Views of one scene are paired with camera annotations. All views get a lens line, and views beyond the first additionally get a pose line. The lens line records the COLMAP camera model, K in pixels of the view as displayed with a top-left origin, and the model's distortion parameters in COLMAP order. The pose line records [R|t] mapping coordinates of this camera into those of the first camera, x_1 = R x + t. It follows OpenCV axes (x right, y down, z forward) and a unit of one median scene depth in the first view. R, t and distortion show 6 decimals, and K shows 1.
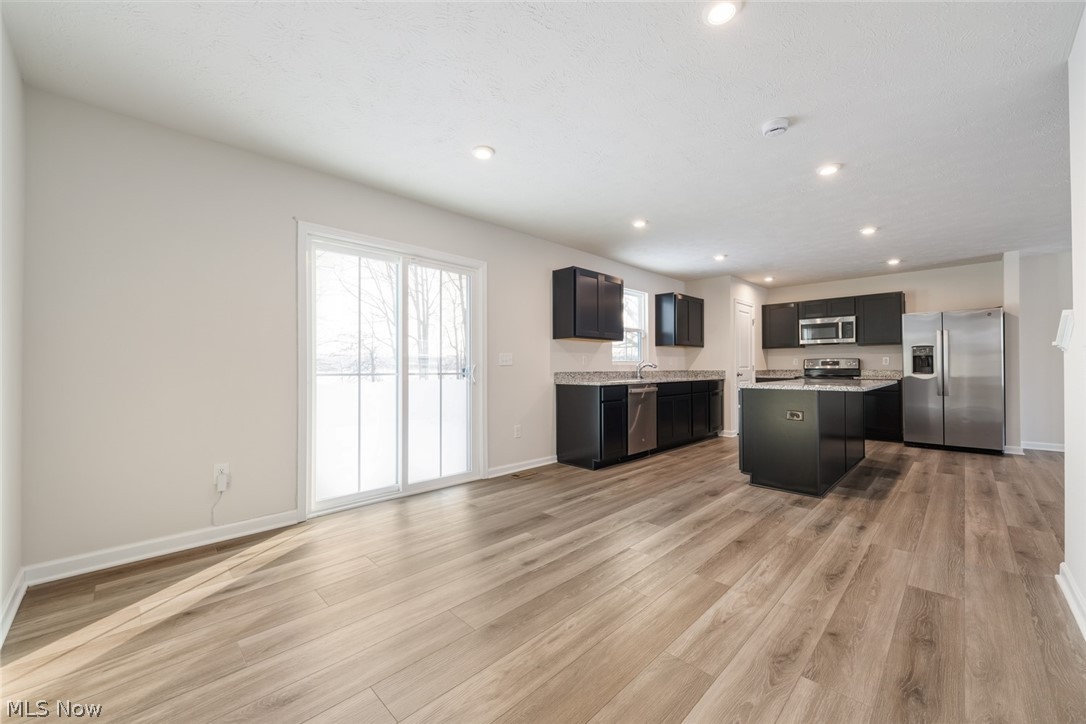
lens RADIAL K [[424.0, 0, 543.0], [0, 424.0, 362.0], [0, 0, 1]] dist [0.000981, 0.000054]
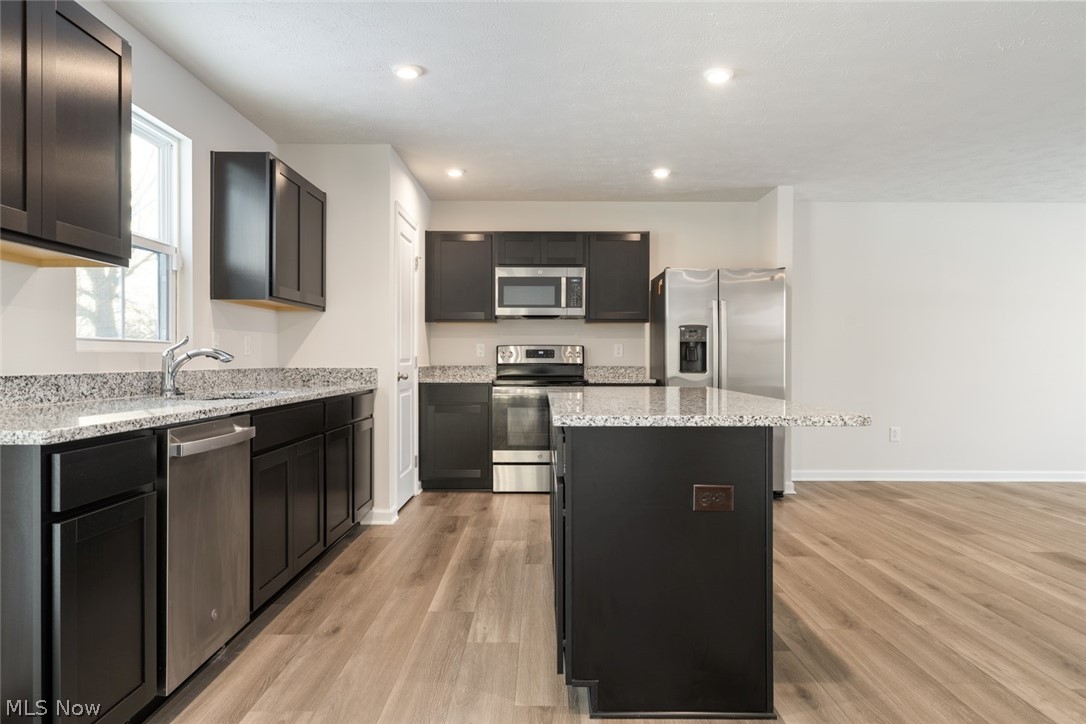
lens RADIAL K [[727.1, 0, 543.0], [0, 727.1, 362.0], [0, 0, 1]] dist [0.003684, 0.000603]
pose [[0.708305, 0.001658, 0.705904, 0.035734], [-0.012576, 0.999868, 0.010270, 0.004402], [-0.705794, -0.016152, 0.708233, 0.381050]]
